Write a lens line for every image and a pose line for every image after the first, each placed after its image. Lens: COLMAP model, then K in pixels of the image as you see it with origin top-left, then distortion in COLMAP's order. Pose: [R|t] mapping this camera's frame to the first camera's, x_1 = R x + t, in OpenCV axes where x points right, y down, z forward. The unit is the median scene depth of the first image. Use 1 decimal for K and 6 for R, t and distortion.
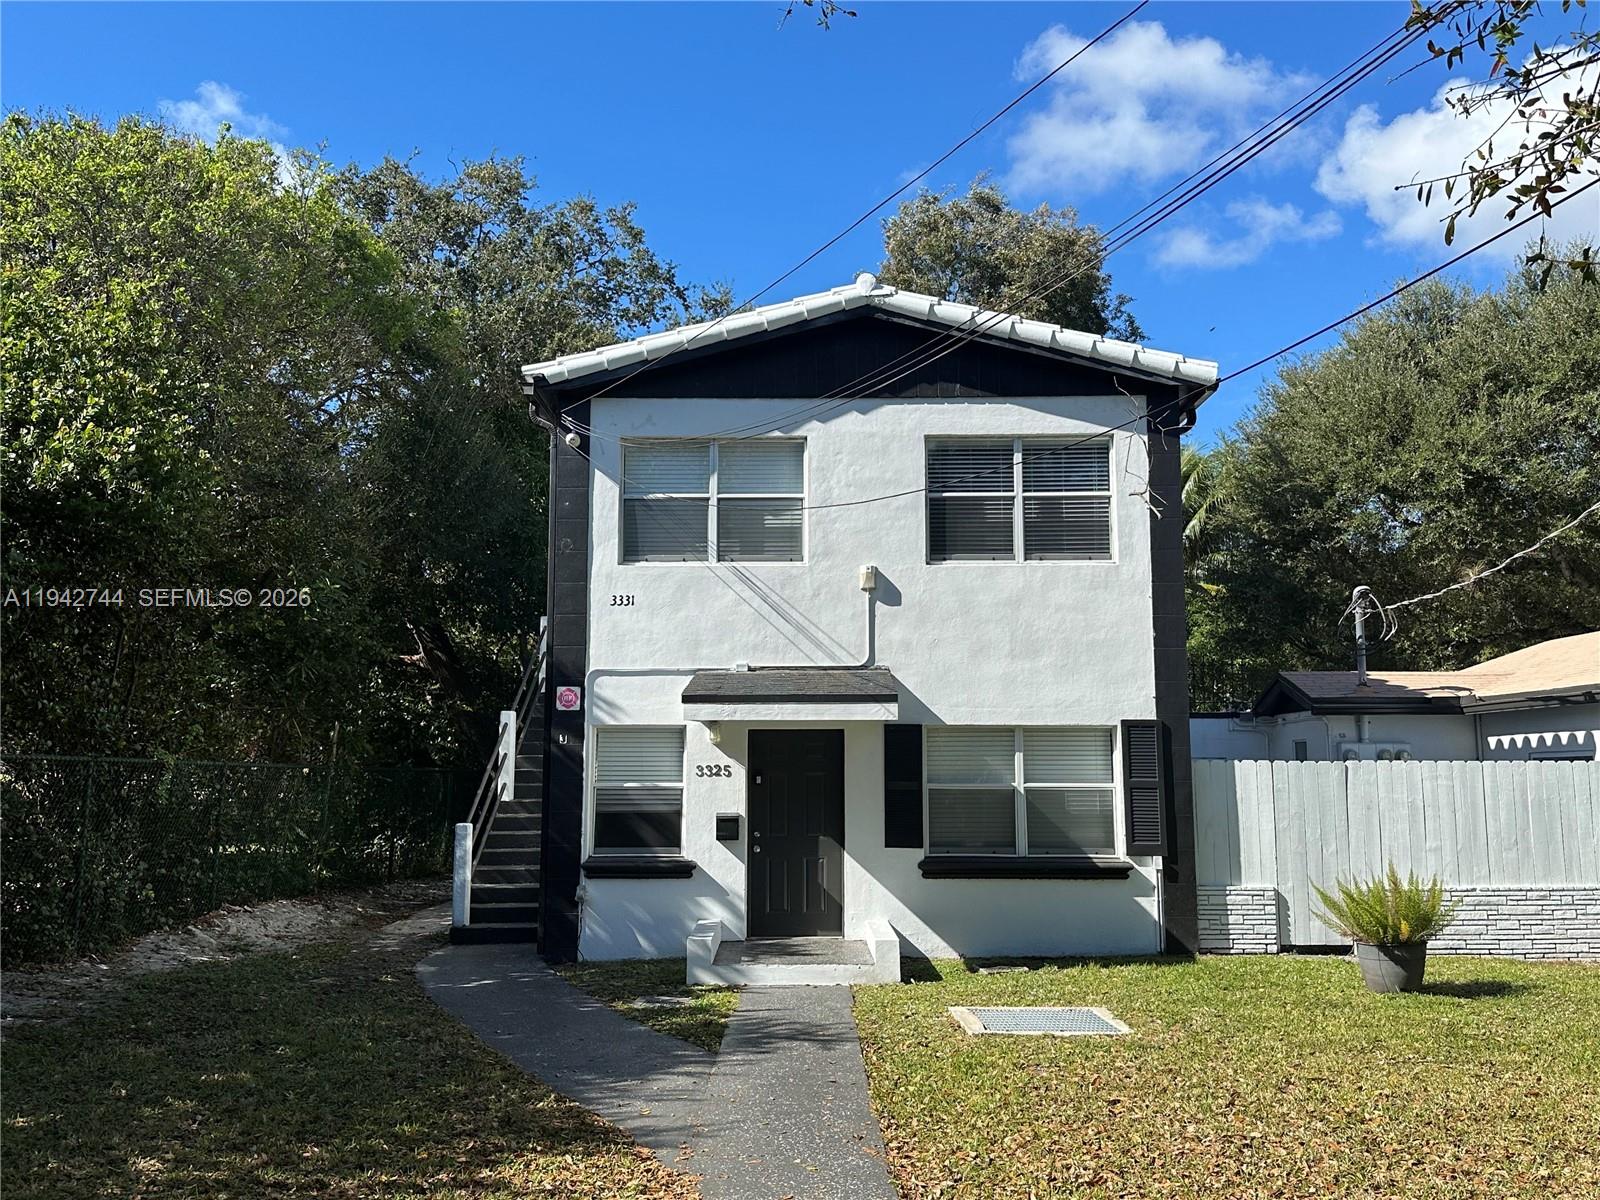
lens RADIAL K [[1384.3, 0, 804.5], [0, 1384.3, 580.4], [0, 0, 1]] dist [0.081934, -0.106568]
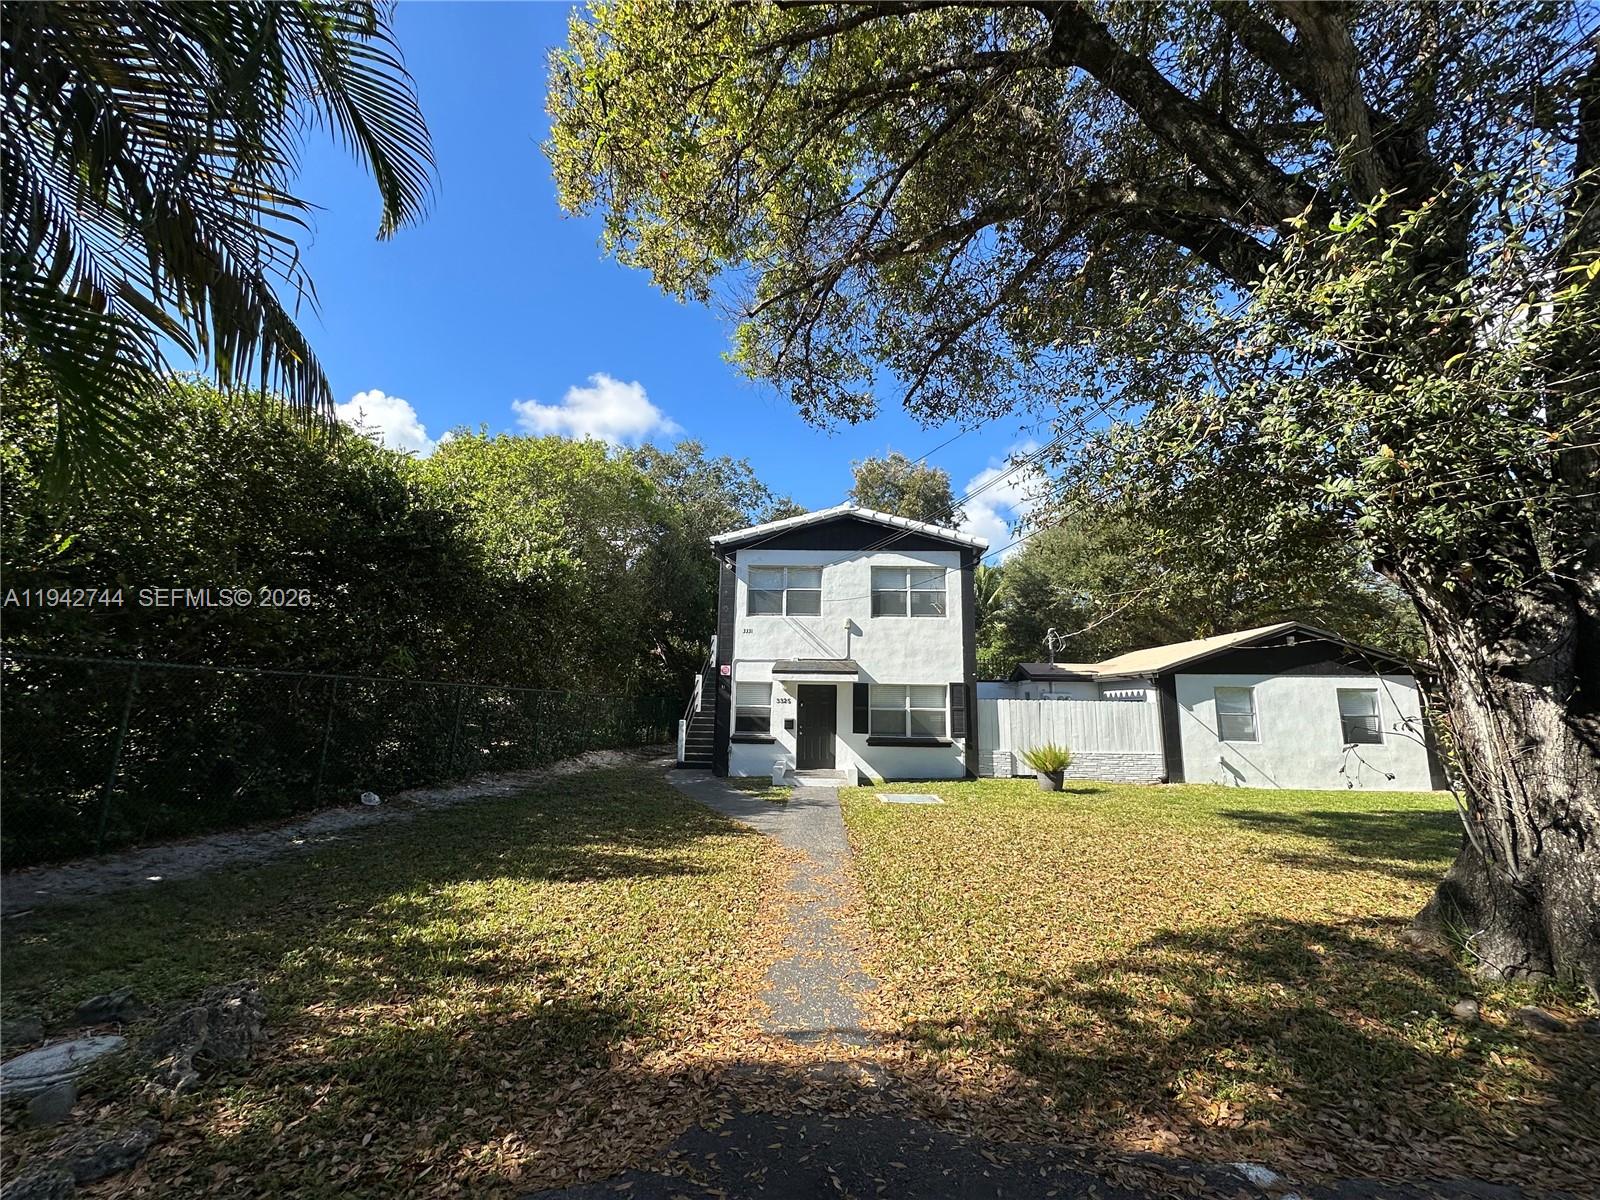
lens RADIAL K [[639.4, 0, 800.3], [0, 639.4, 596.3], [0, 0, 1]] dist [-0.002407, 0.000025]
pose [[0.999331, 0.012113, -0.034515, 0.001330], [-0.013181, 0.999437, -0.030860, -0.014156], [0.034122, 0.031295, 0.998928, -0.145022]]
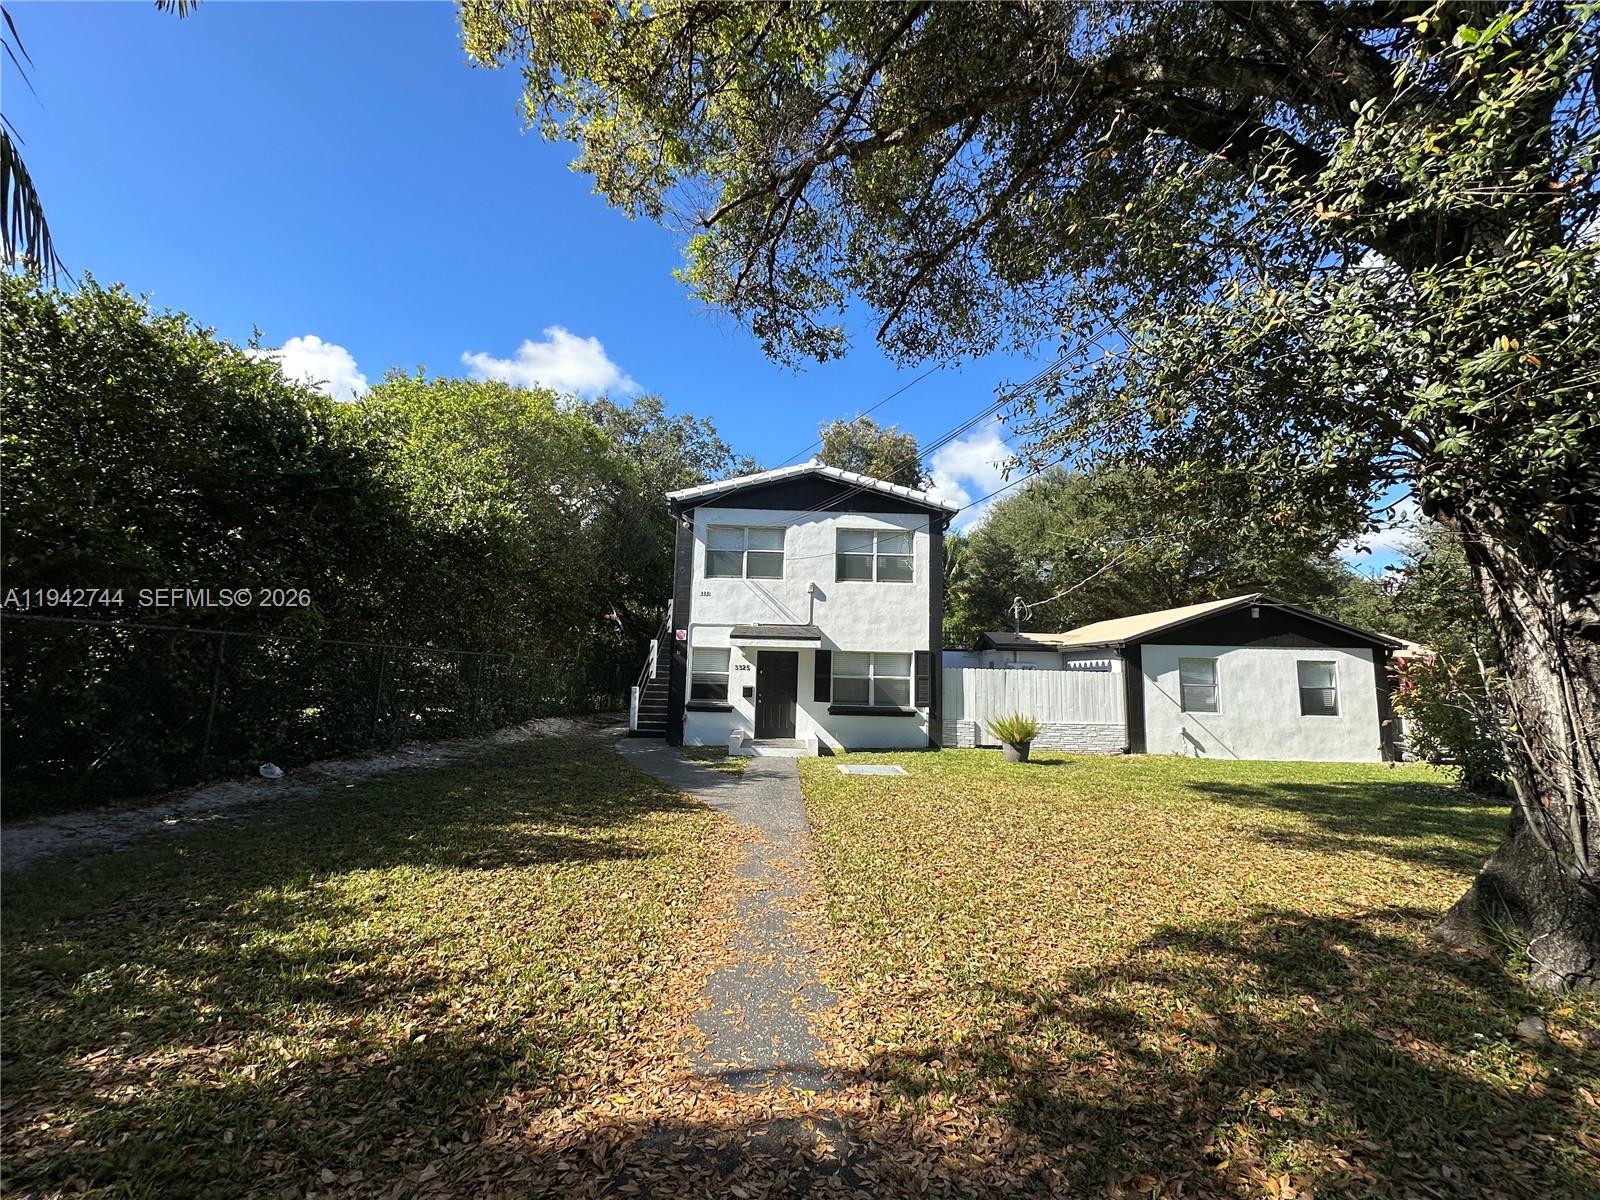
lens RADIAL K [[639.4, 0, 800.4], [0, 639.4, 595.8], [0, 0, 1]] dist [-0.002407, 0.000025]
pose [[0.999282, 0.029697, 0.023511, 0.004105], [-0.030038, 0.999447, 0.014289, -0.003153], [-0.023074, -0.014985, 0.999621, -0.088118]]
